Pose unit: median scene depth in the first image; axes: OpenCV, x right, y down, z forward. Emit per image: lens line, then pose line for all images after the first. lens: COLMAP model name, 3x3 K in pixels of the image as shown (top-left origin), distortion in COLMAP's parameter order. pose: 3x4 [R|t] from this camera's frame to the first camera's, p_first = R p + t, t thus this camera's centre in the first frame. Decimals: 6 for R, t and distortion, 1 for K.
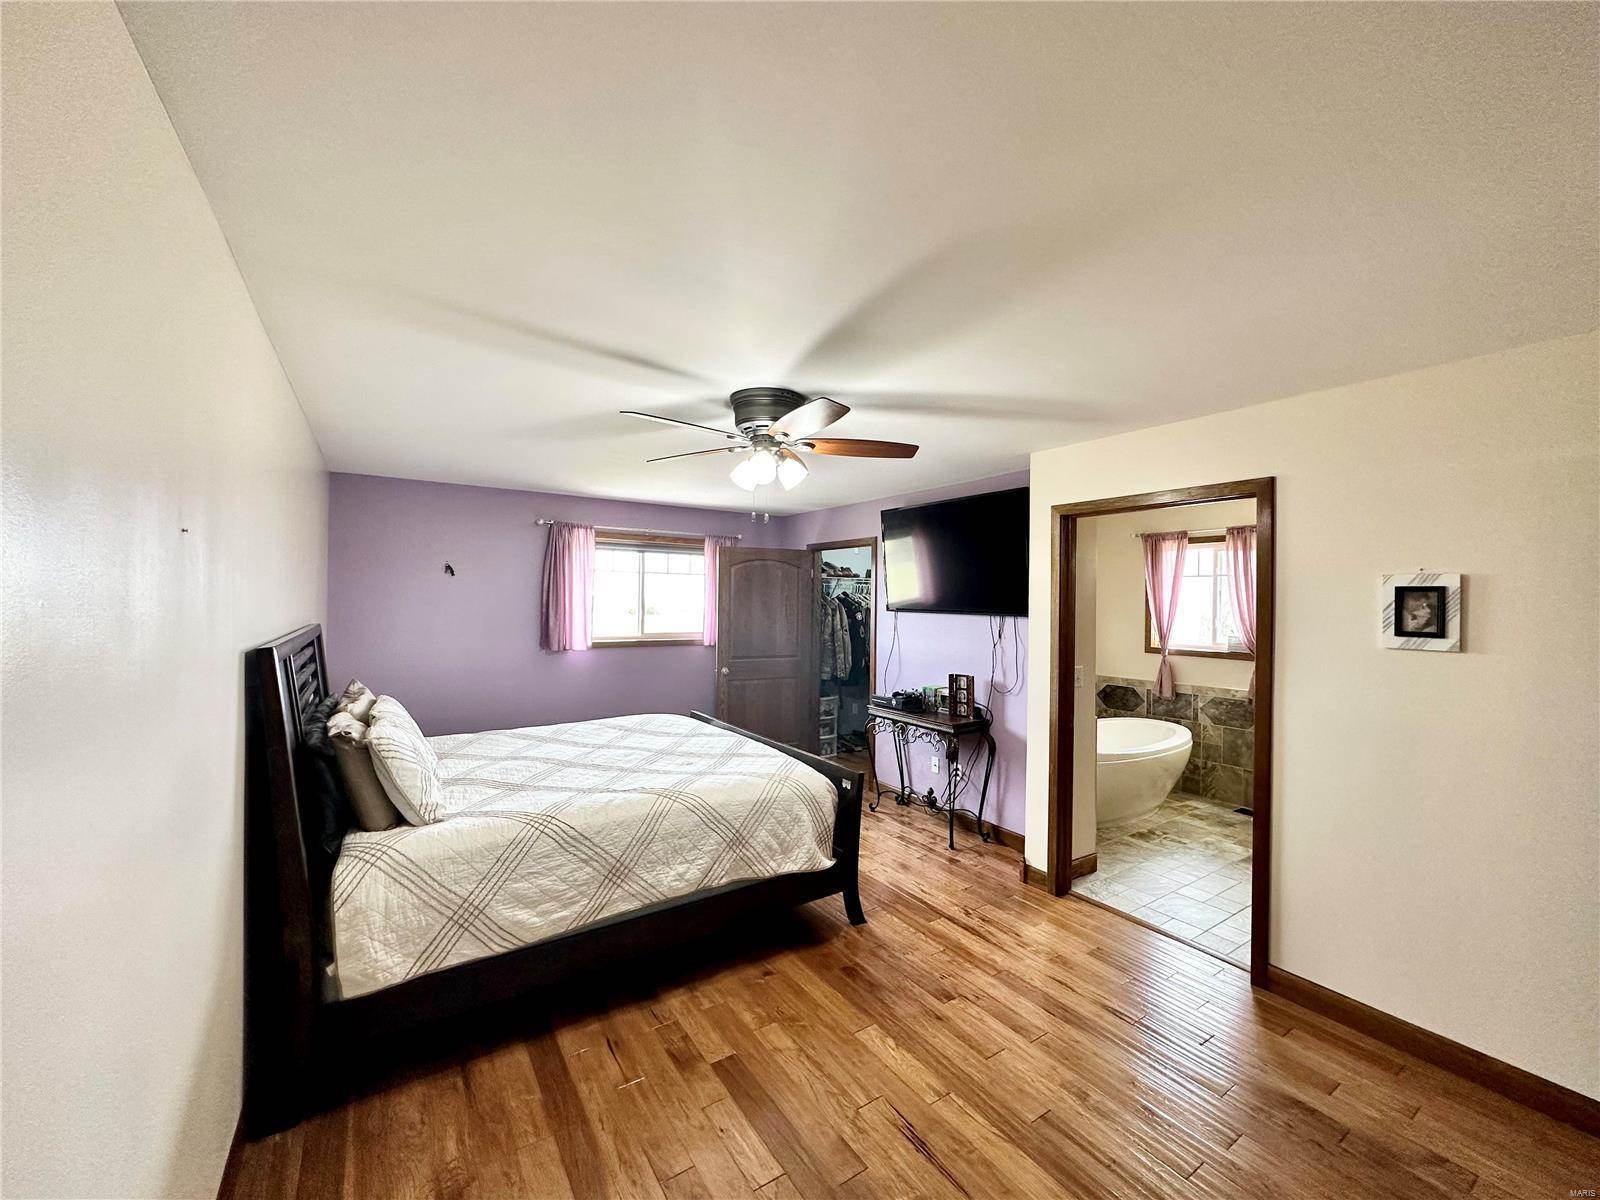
lens RADIAL K [[637.7, 0, 802.6], [0, 637.7, 597.5], [0, 0, 1]] dist [-0.001089, 0.000148]
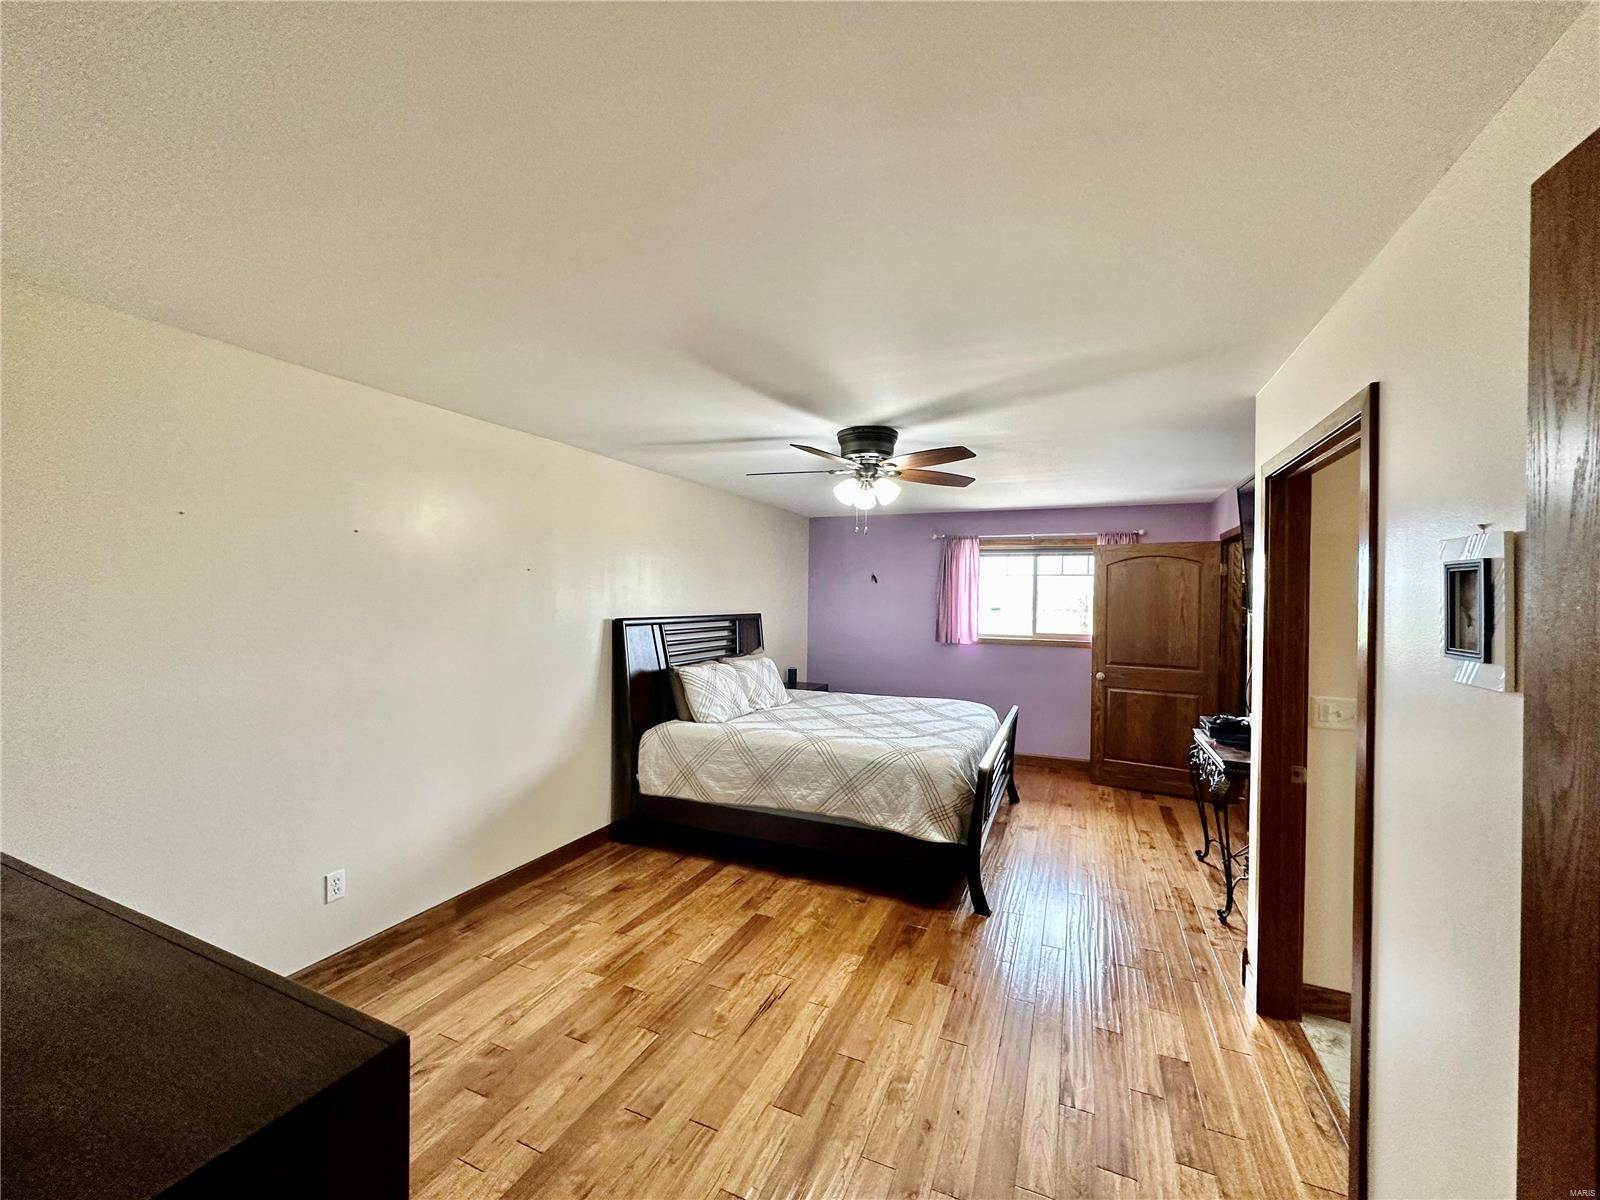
lens RADIAL K [[637.7, 0, 805.3], [0, 637.7, 600.9], [0, 0, 1]] dist [-0.001089, 0.000148]
pose [[0.544662, -0.000365, -0.838655, 0.964747], [-0.002466, 0.999995, -0.002037, 0.014266], [0.838652, 0.003177, 0.544659, 0.247646]]
